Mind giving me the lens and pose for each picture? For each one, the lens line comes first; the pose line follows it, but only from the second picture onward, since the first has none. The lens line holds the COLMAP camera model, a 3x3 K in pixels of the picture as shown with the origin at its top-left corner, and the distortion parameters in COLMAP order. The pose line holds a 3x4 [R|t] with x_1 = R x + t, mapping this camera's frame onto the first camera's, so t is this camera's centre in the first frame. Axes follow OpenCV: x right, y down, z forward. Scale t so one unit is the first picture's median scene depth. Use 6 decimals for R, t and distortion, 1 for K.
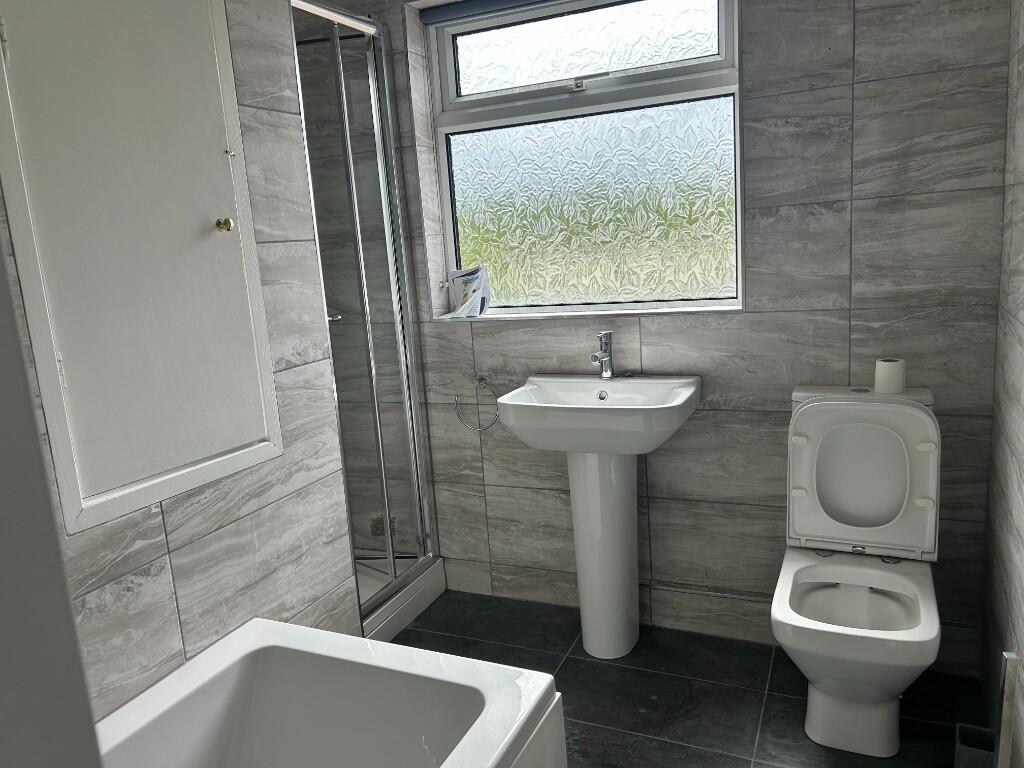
lens RADIAL K [[779.7, 0, 511.0], [0, 779.7, 384.0], [0, 0, 1]] dist [0.052034, -0.055335]
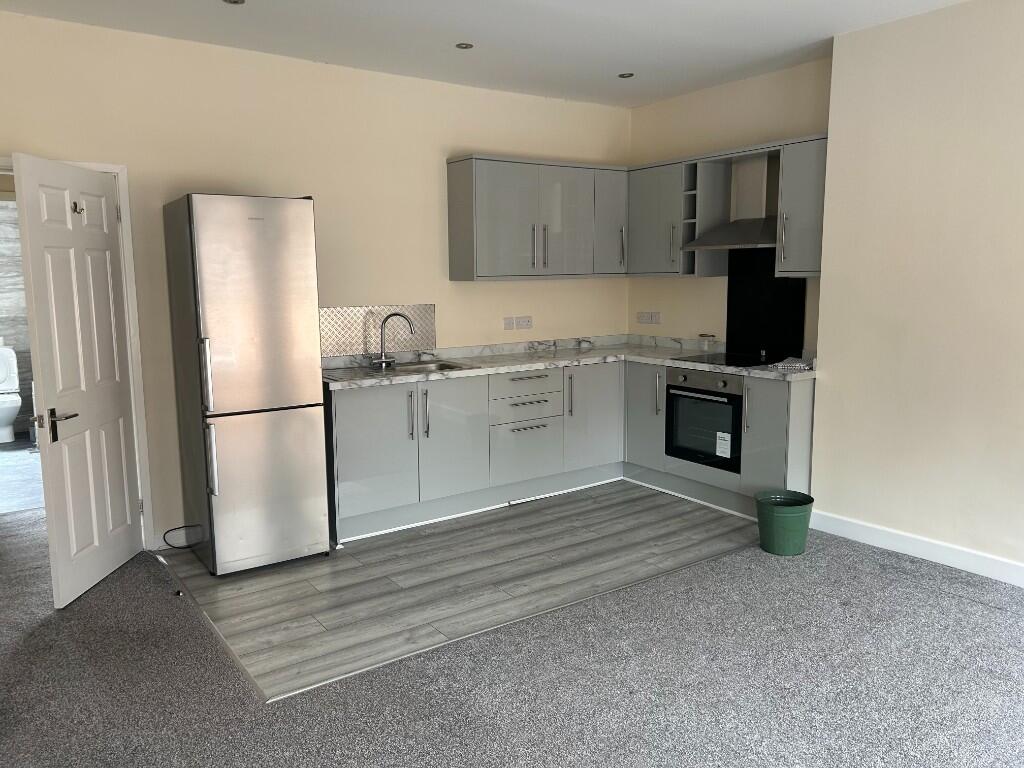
lens RADIAL K [[779.7, 0, 510.2], [0, 779.7, 383.3], [0, 0, 1]] dist [0.052034, -0.055335]
pose [[0.493625, -0.054946, 0.867938, -1.476464], [0.137843, 0.990330, -0.015702, 0.557478], [-0.858682, 0.127390, 0.496425, -2.711132]]
